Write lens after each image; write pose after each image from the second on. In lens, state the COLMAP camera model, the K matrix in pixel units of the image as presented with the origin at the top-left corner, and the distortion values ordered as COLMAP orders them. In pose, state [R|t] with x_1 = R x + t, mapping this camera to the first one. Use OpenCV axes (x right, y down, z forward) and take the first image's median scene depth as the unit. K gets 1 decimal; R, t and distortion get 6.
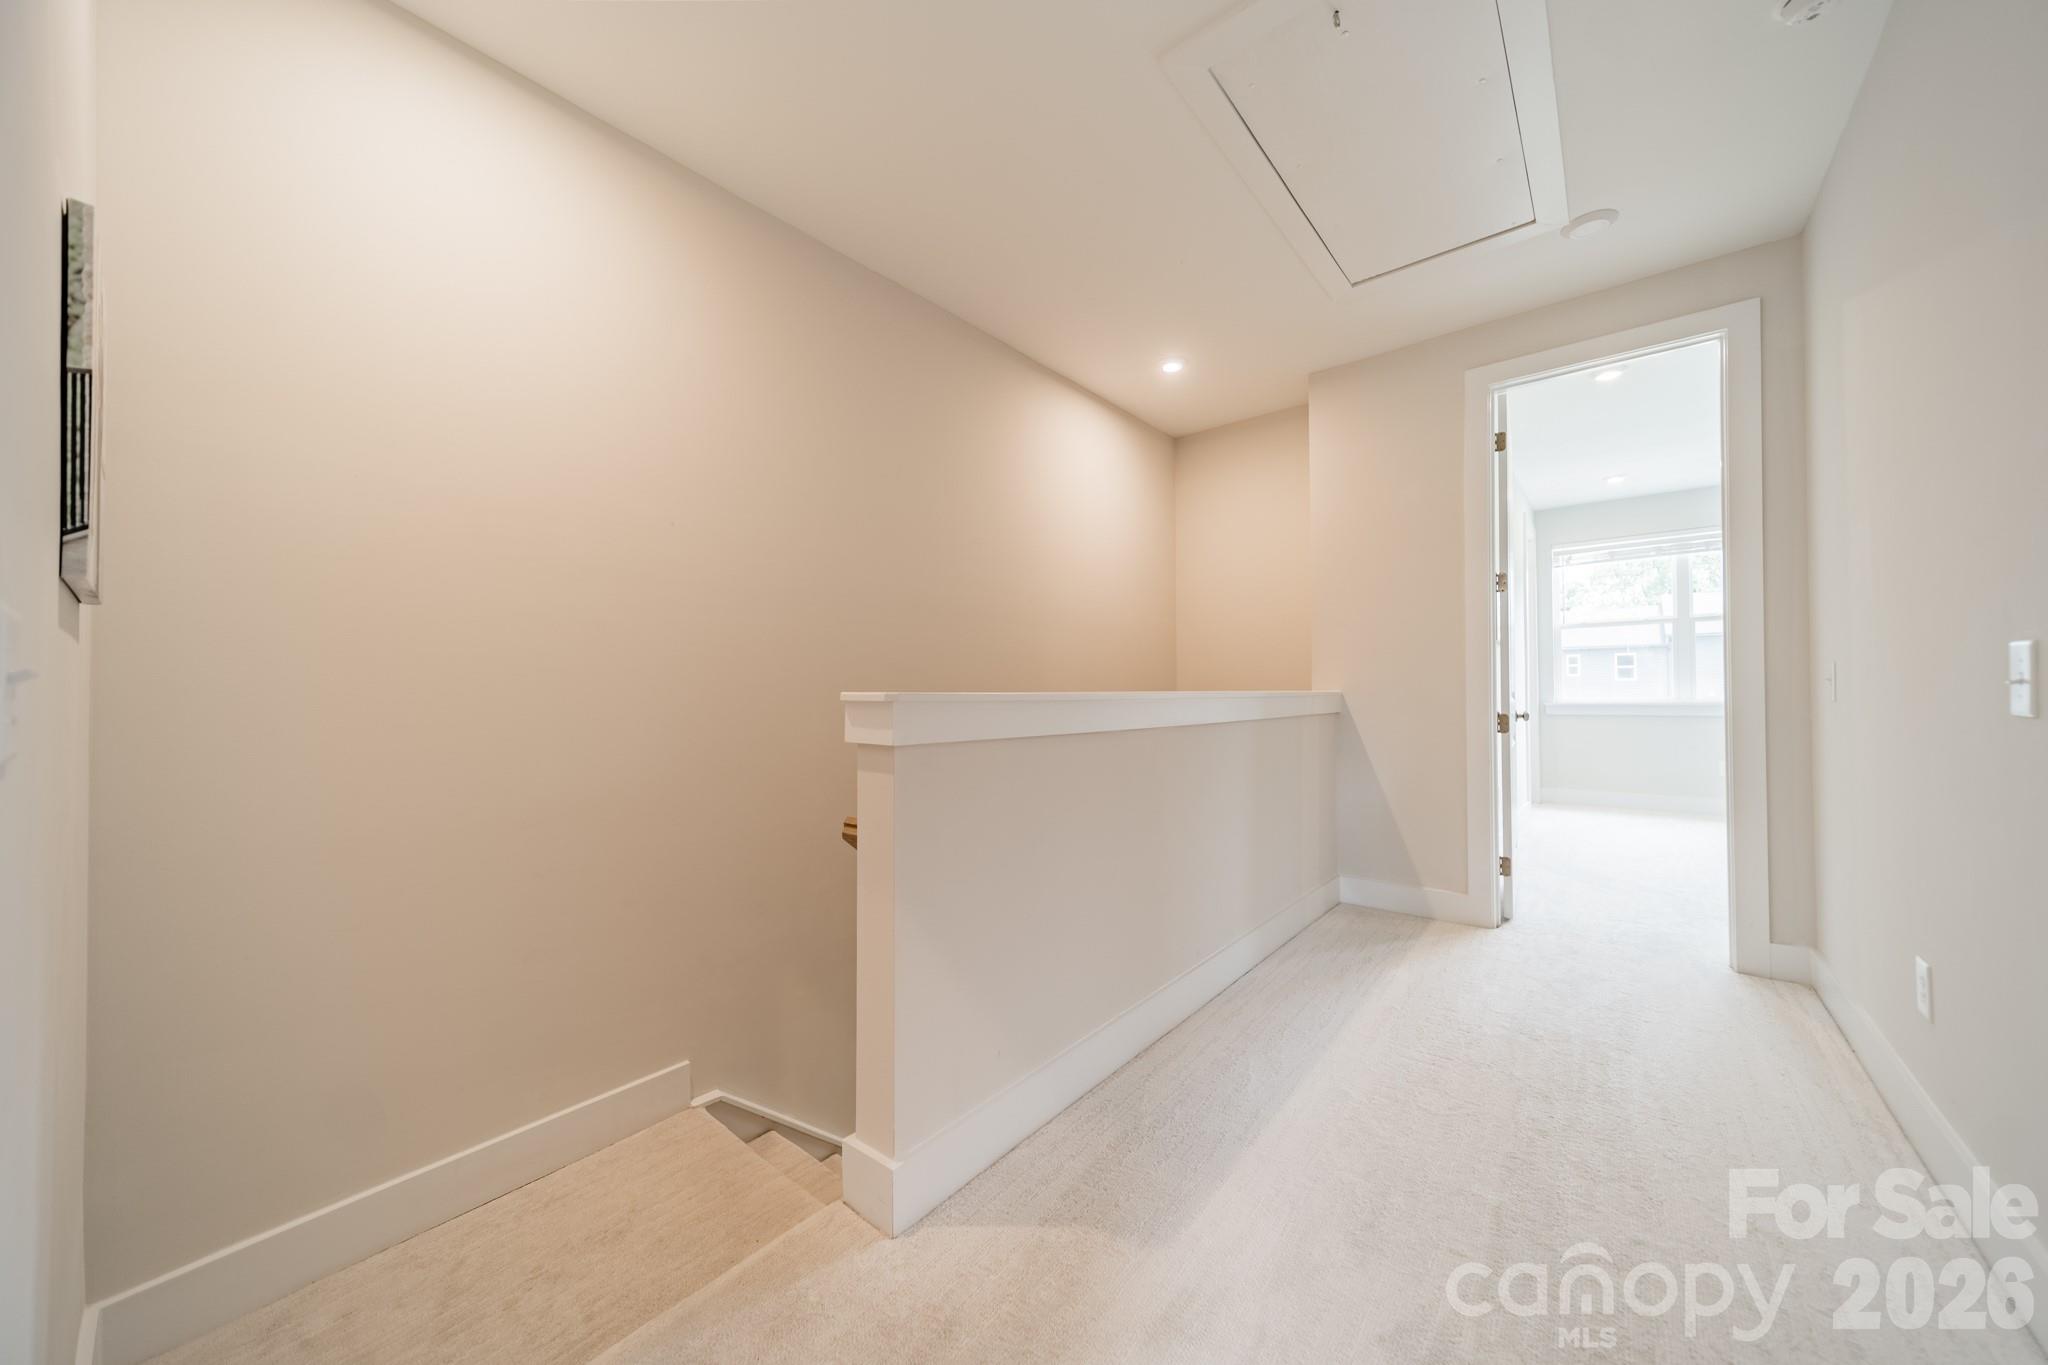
lens RADIAL K [[722.6, 0, 1024.1], [0, 722.6, 681.1], [0, 0, 1]] dist [0.007137, 0.000013]
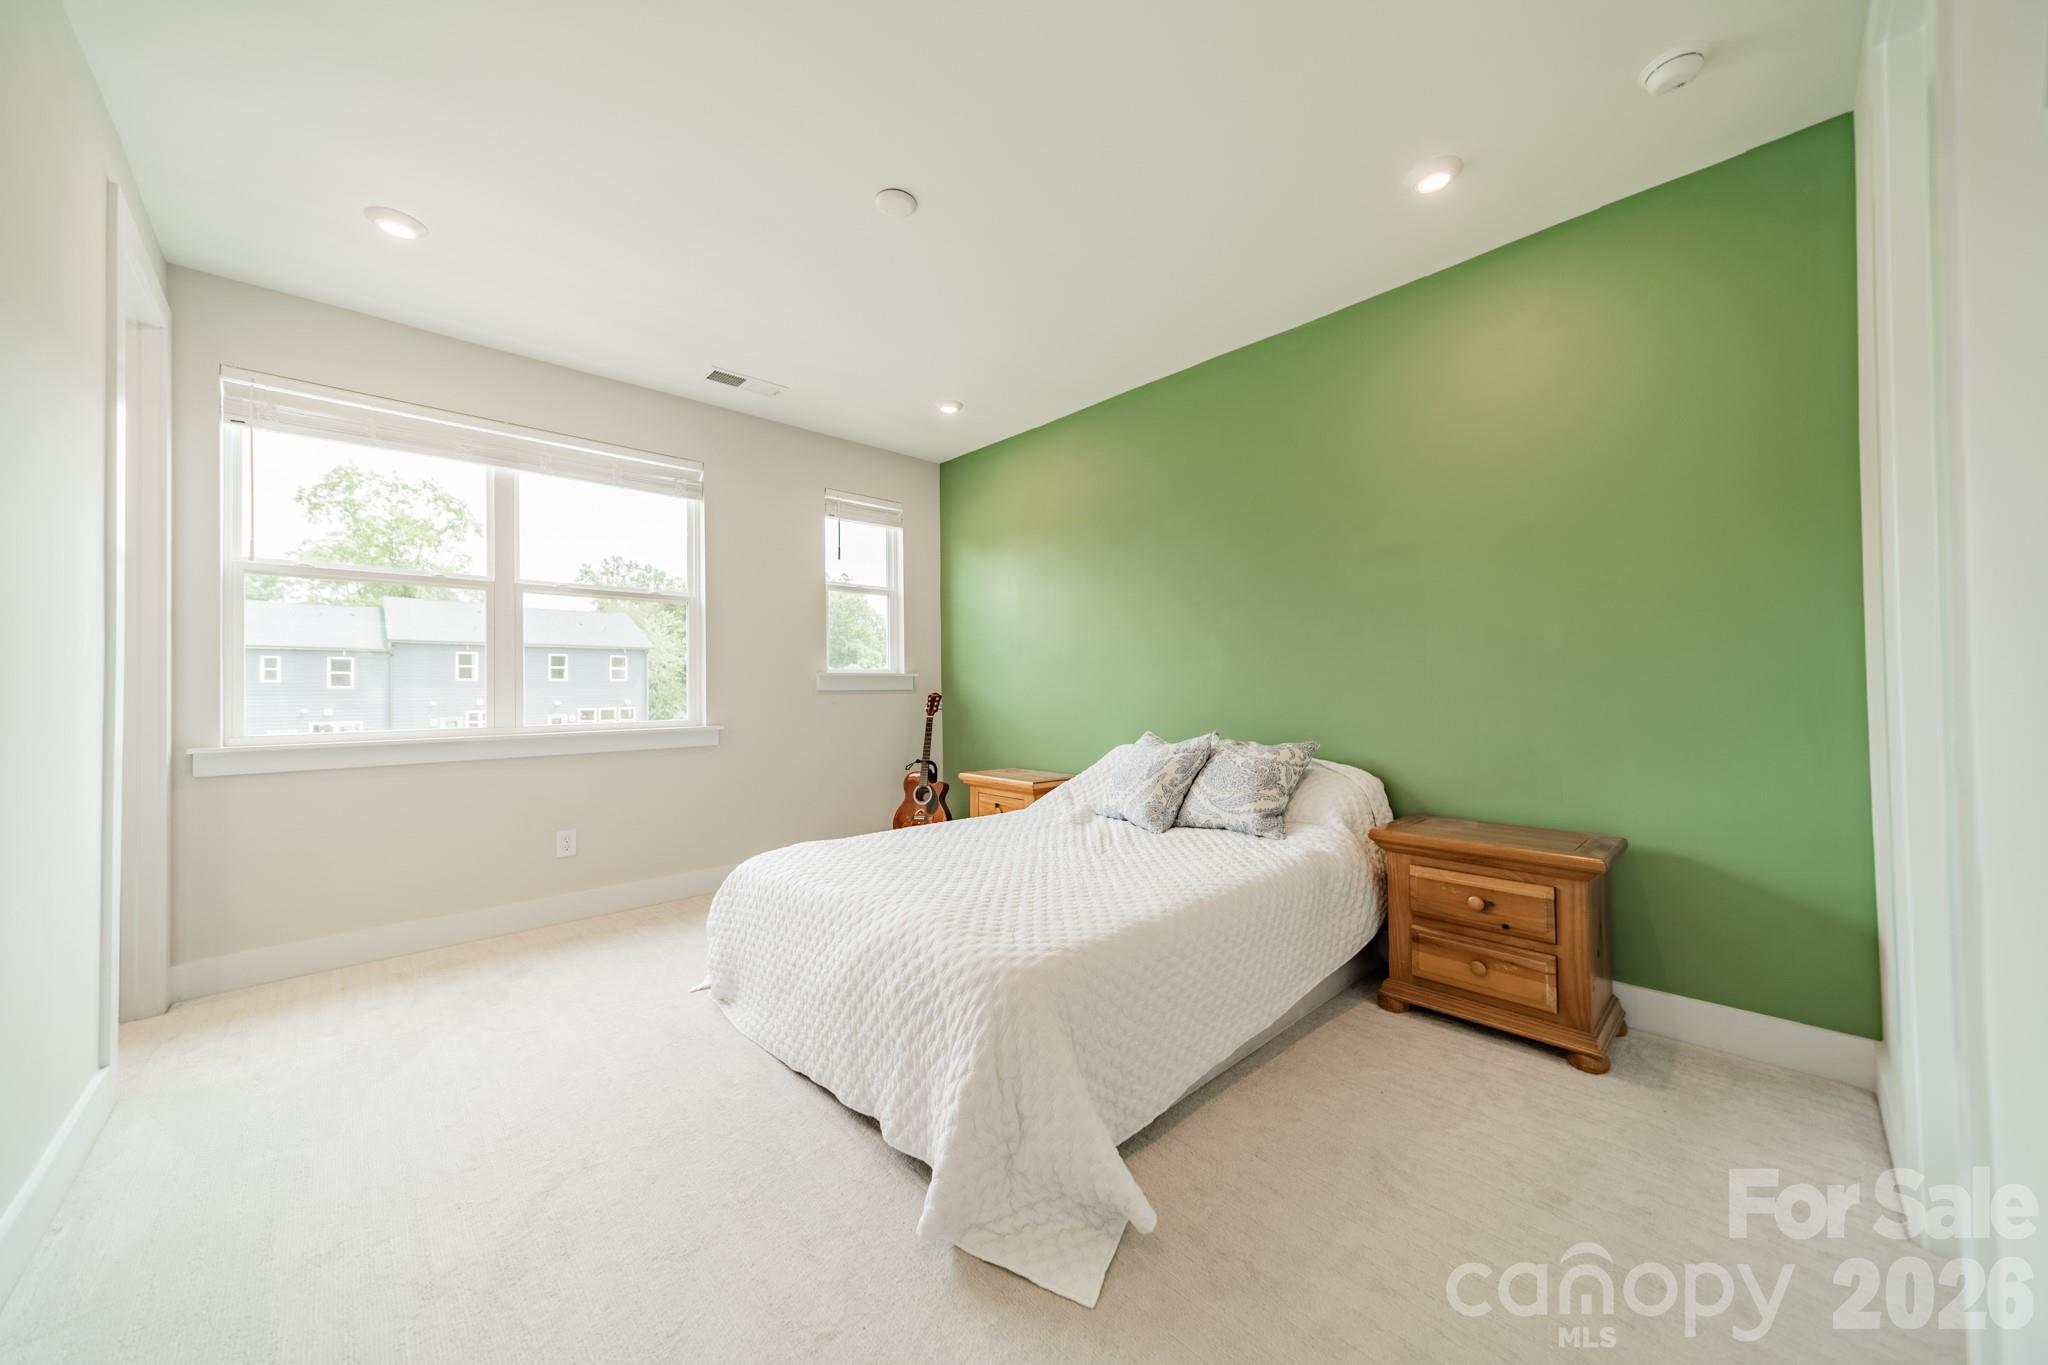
lens RADIAL K [[722.6, 0, 1024.4], [0, 722.6, 684.0], [0, 0, 1]] dist [0.007137, 0.000013]
pose [[0.119086, 0.016337, 0.992750, 0.073094], [-0.009321, 0.999839, -0.015336, -0.000739], [-0.992840, -0.007427, 0.119219, 0.097219]]
